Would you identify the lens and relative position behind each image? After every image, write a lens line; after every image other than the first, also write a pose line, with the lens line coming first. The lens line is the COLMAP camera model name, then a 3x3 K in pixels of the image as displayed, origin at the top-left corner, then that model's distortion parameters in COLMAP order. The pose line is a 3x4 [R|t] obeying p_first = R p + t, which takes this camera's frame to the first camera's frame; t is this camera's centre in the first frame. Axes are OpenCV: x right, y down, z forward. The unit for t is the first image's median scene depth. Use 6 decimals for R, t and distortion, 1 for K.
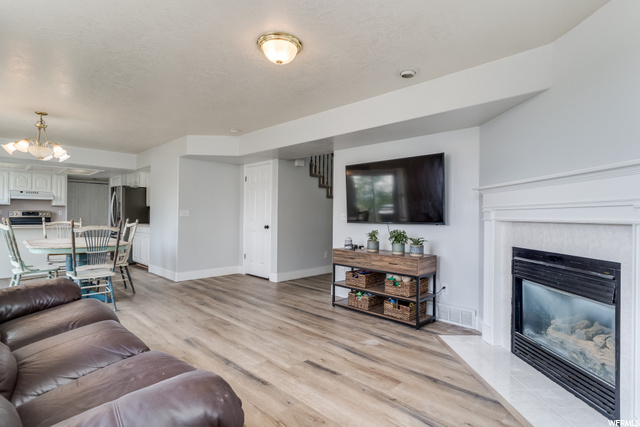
lens RADIAL K [[324.8, 0, 318.2], [0, 324.8, 215.1], [0, 0, 1]] dist [-0.002715, -0.000600]
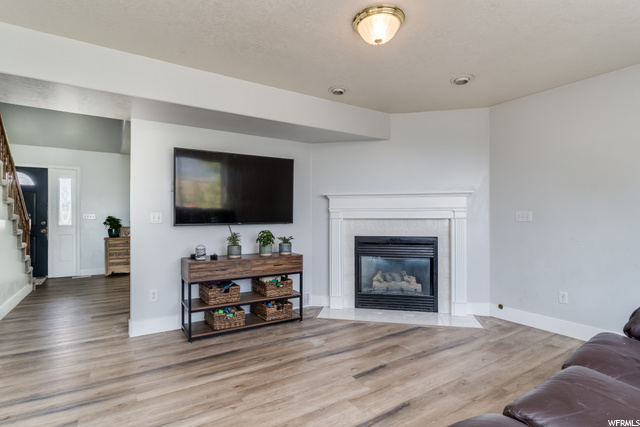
lens RADIAL K [[324.8, 0, 318.2], [0, 324.8, 215.1], [0, 0, 1]] dist [-0.002715, -0.000600]
pose [[0.224316, -0.008989, 0.974475, -0.823268], [0.002849, 0.999959, 0.008568, -0.009906], [-0.974512, 0.000854, 0.224332, 0.785493]]
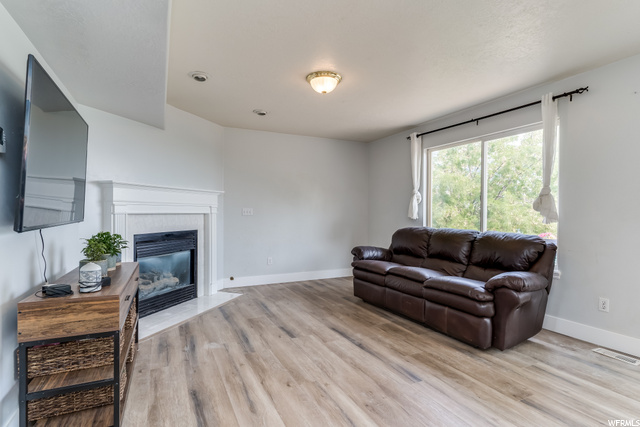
lens RADIAL K [[324.8, 0, 318.2], [0, 324.8, 215.1], [0, 0, 1]] dist [-0.002715, -0.000600]
pose [[-0.940832, -0.019659, 0.338303, -0.440645], [-0.016958, 0.999796, 0.010940, -0.001559], [-0.338450, 0.004556, -0.940974, 1.805345]]
